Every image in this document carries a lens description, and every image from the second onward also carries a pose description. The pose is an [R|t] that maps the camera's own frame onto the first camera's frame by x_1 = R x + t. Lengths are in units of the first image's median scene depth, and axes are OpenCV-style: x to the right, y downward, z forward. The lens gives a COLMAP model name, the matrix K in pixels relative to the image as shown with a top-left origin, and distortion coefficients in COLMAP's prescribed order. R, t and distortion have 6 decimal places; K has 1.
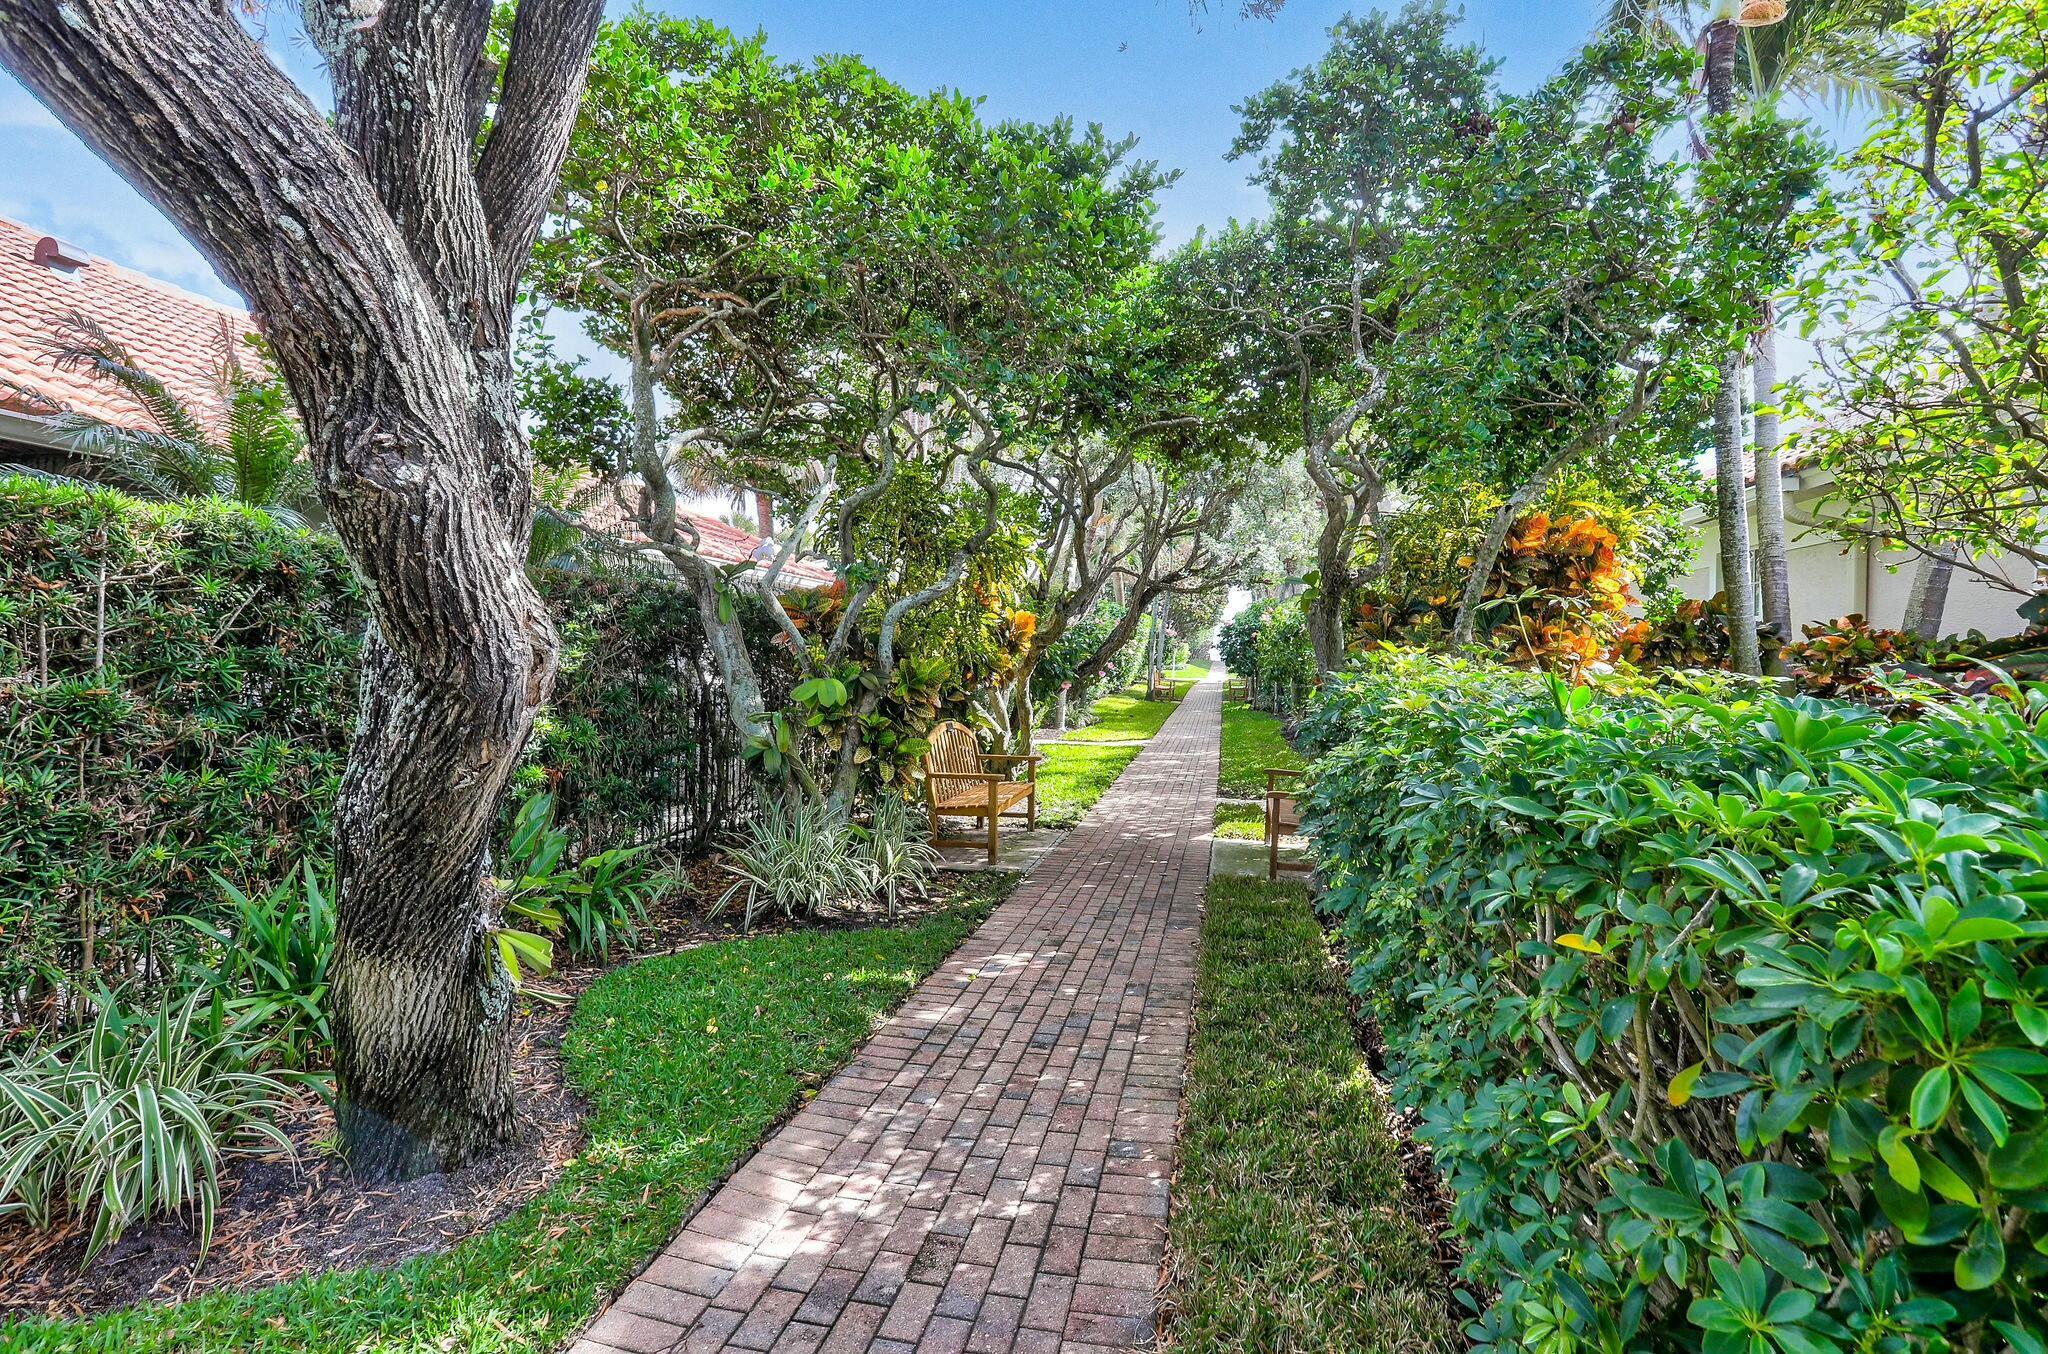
lens RADIAL K [[1001.8, 0, 1024.4], [0, 1001.8, 675.7], [0, 0, 1]] dist [-0.000016, 0.000000]
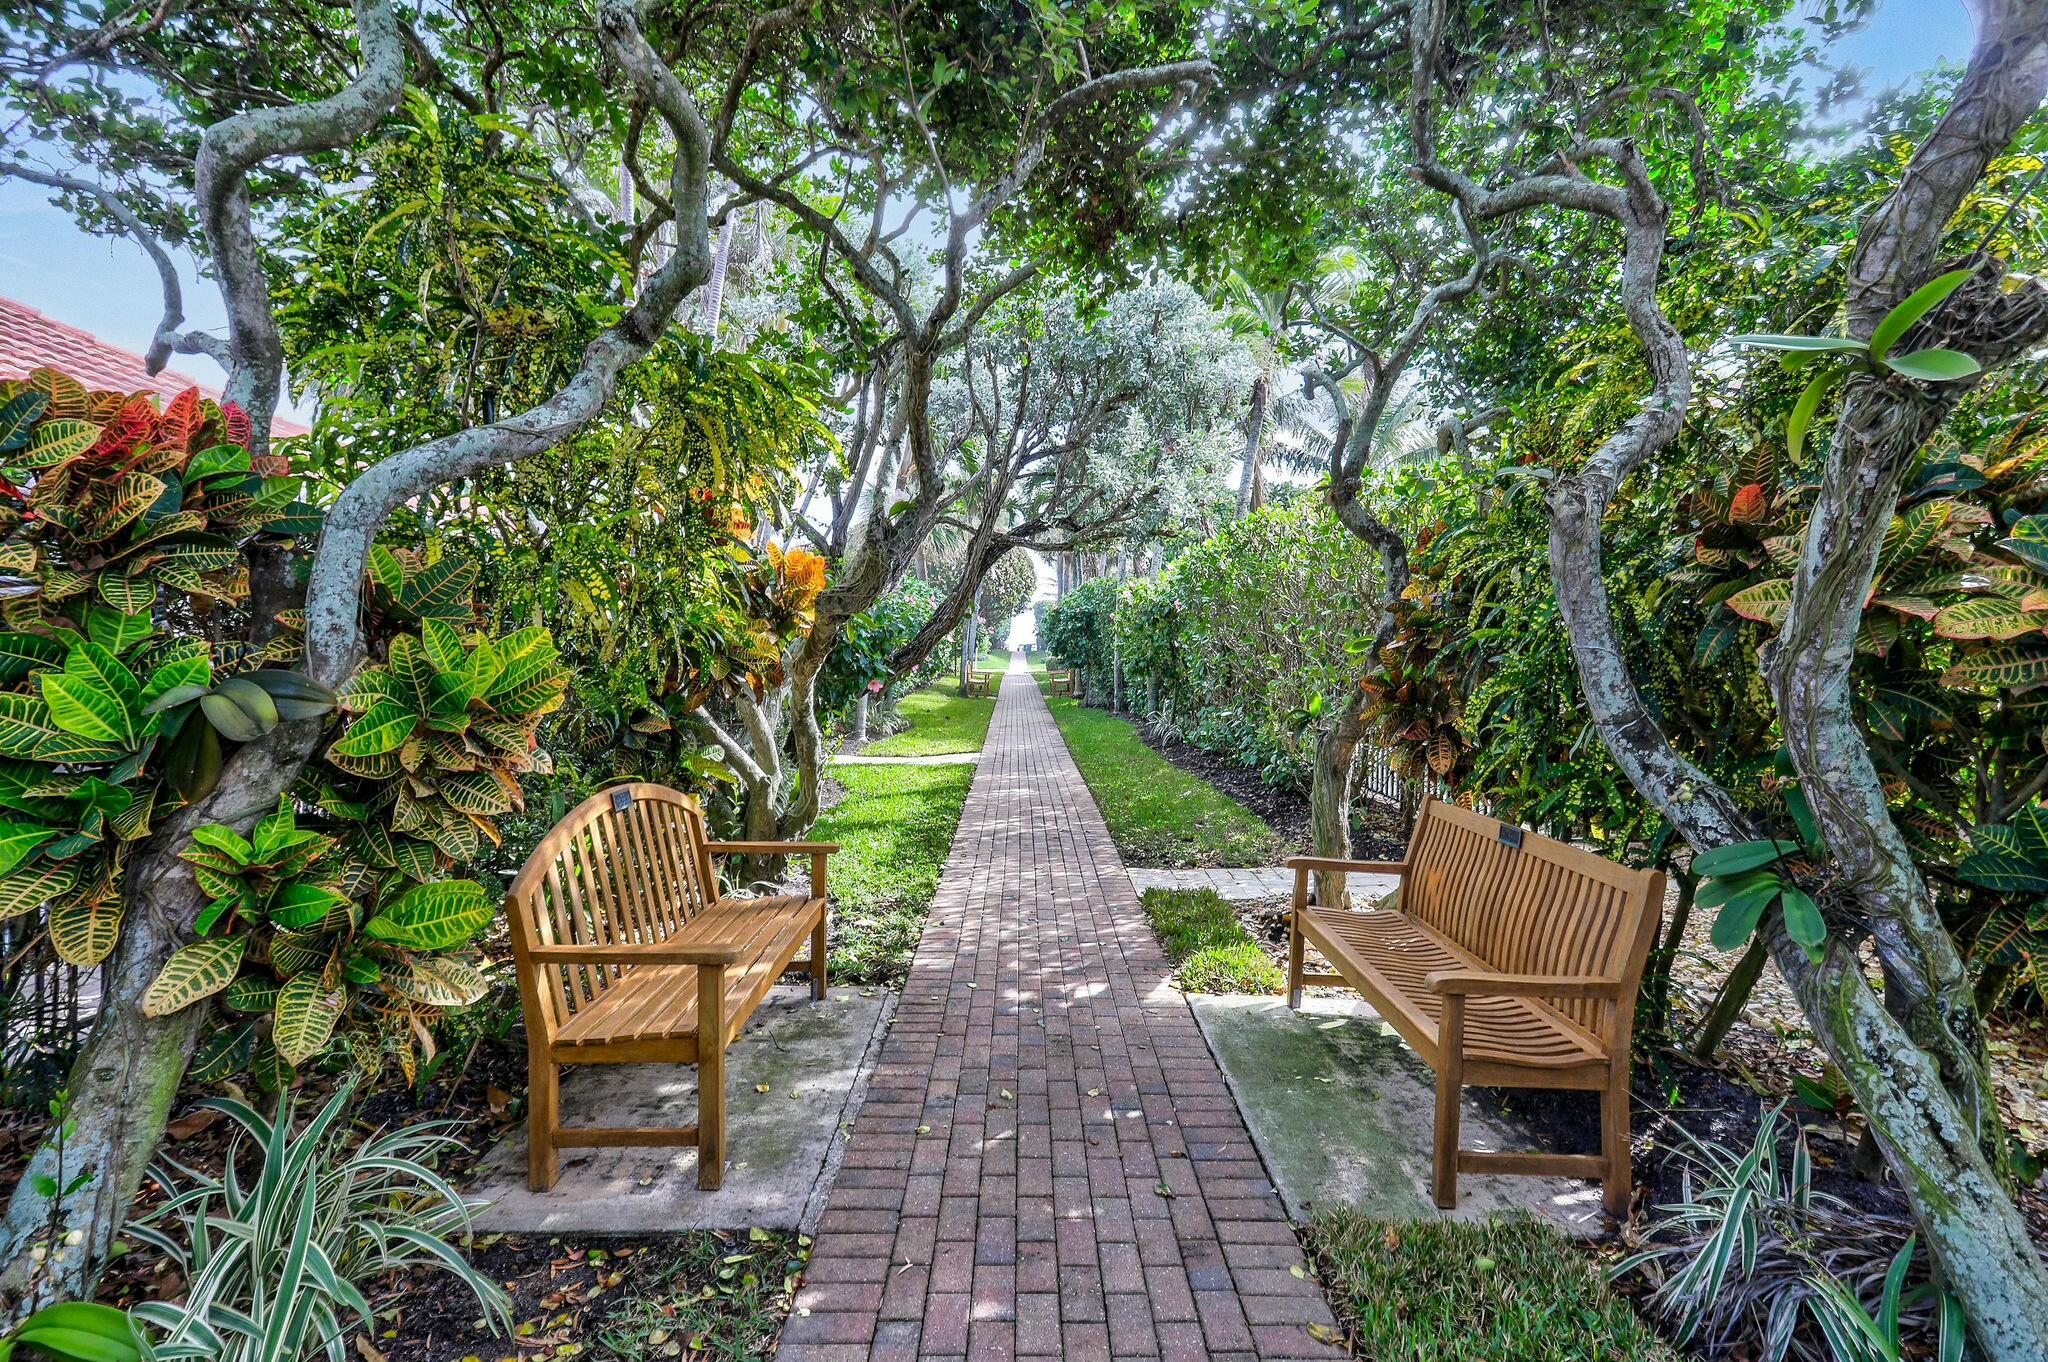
lens RADIAL K [[1000.3, 0, 1022.4], [0, 1000.3, 671.1], [0, 0, 1]] dist [0.000835, 0.000086]
pose [[0.979182, -0.005182, 0.202916, 0.005231], [0.004245, 0.999978, 0.005054, -0.004303], [-0.202938, -0.004087, 0.979183, 0.444044]]
